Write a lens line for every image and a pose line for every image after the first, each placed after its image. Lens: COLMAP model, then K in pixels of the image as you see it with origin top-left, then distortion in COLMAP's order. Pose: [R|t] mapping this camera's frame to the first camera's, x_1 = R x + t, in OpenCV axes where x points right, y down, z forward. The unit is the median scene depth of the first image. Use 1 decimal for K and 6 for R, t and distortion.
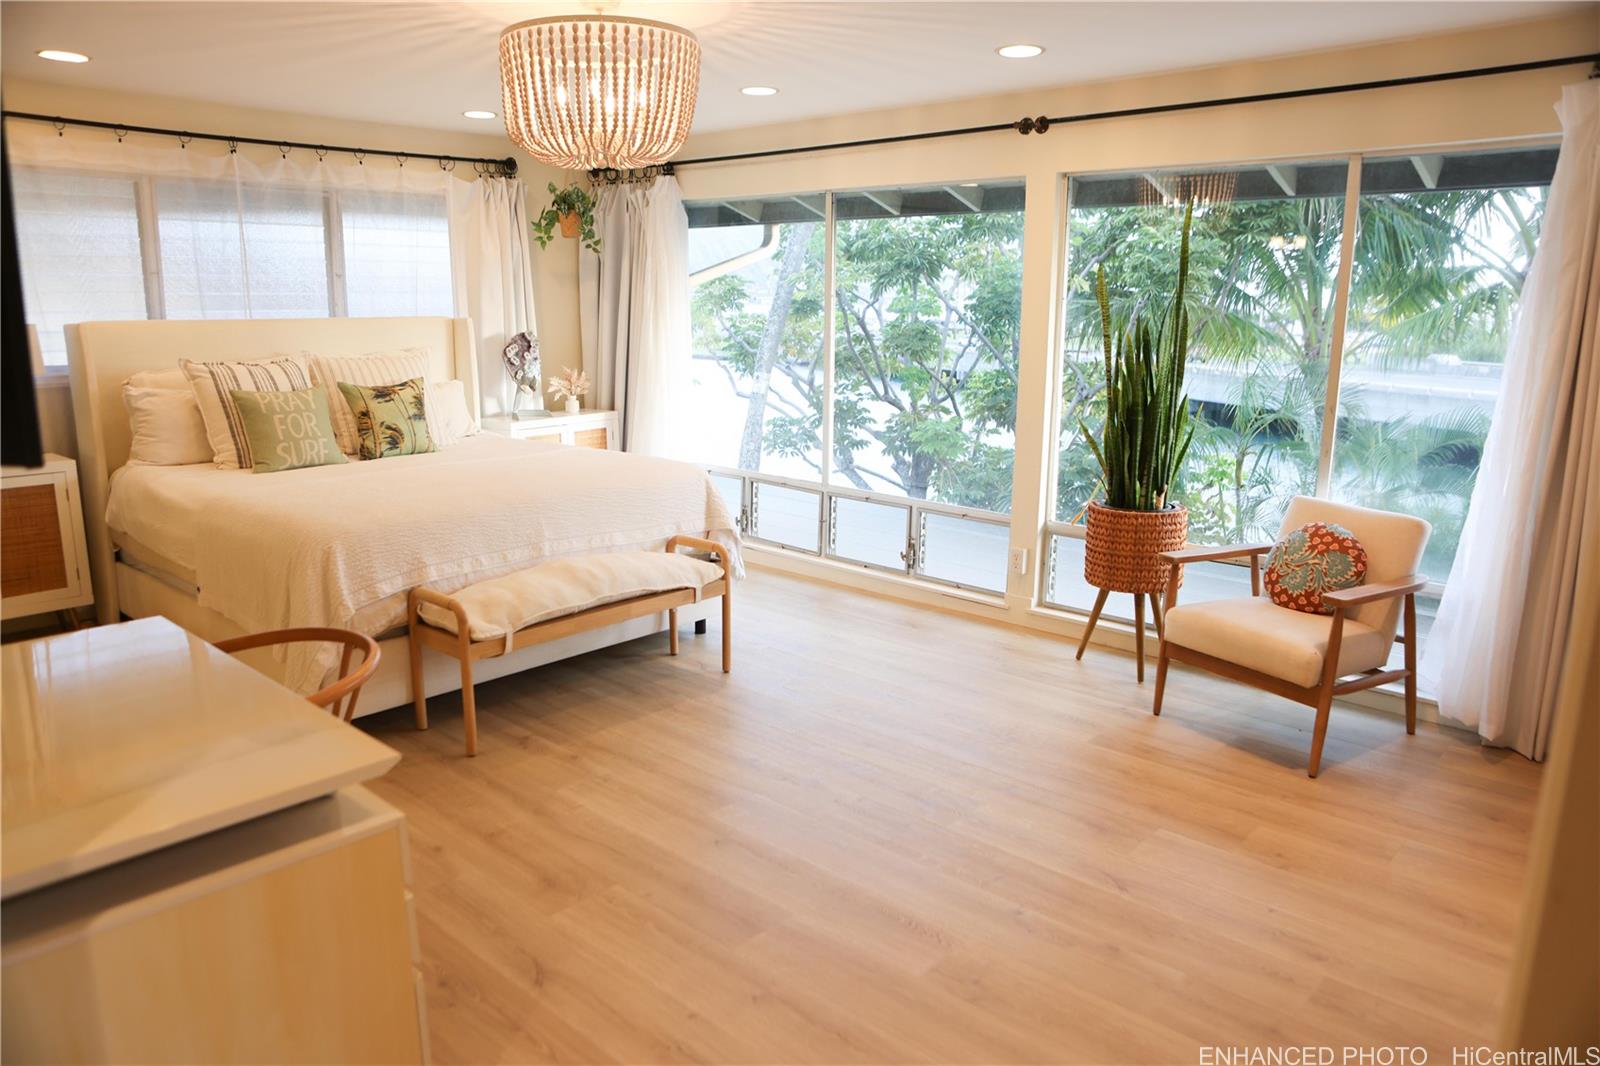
lens RADIAL K [[1104.4, 0, 792.6], [0, 1104.4, 540.6], [0, 0, 1]] dist [-0.065292, 0.008793]
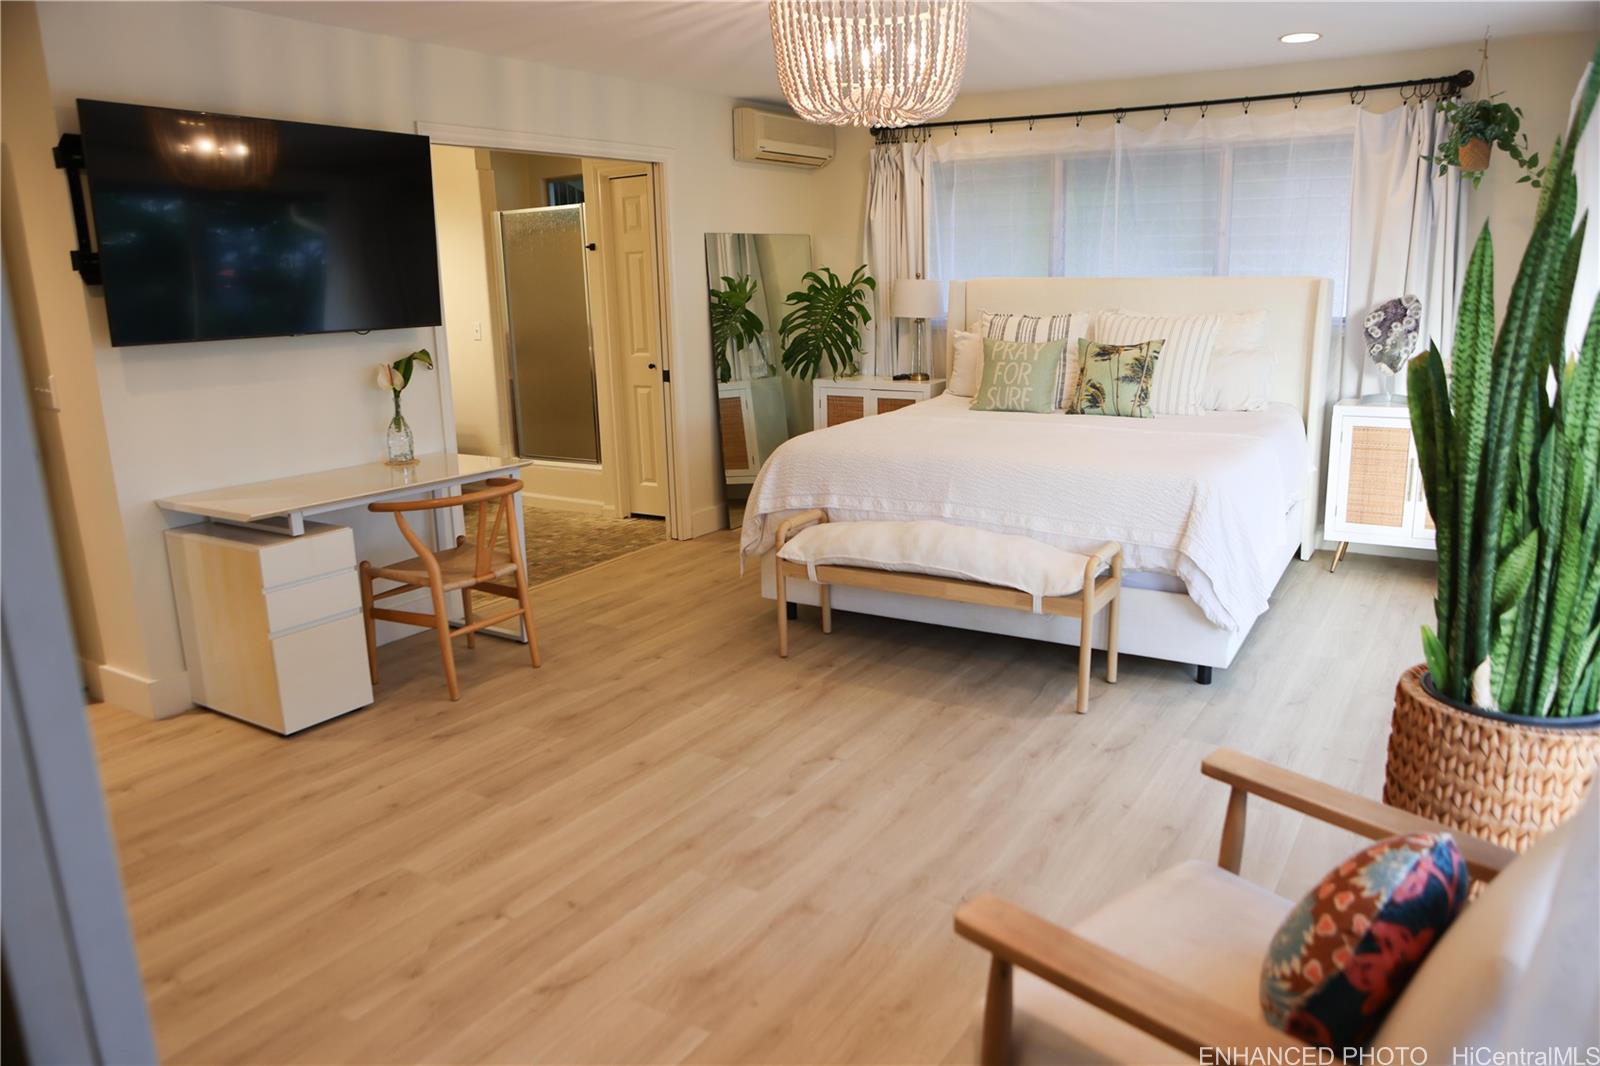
lens RADIAL K [[1104.4, 0, 794.6], [0, 1104.4, 525.6], [0, 0, 1]] dist [-0.065292, 0.008793]
pose [[0.181172, 0.213224, -0.960058, 0.700681], [-0.188379, 0.965661, 0.178919, -0.130189], [0.965241, 0.148439, 0.215118, 0.642300]]
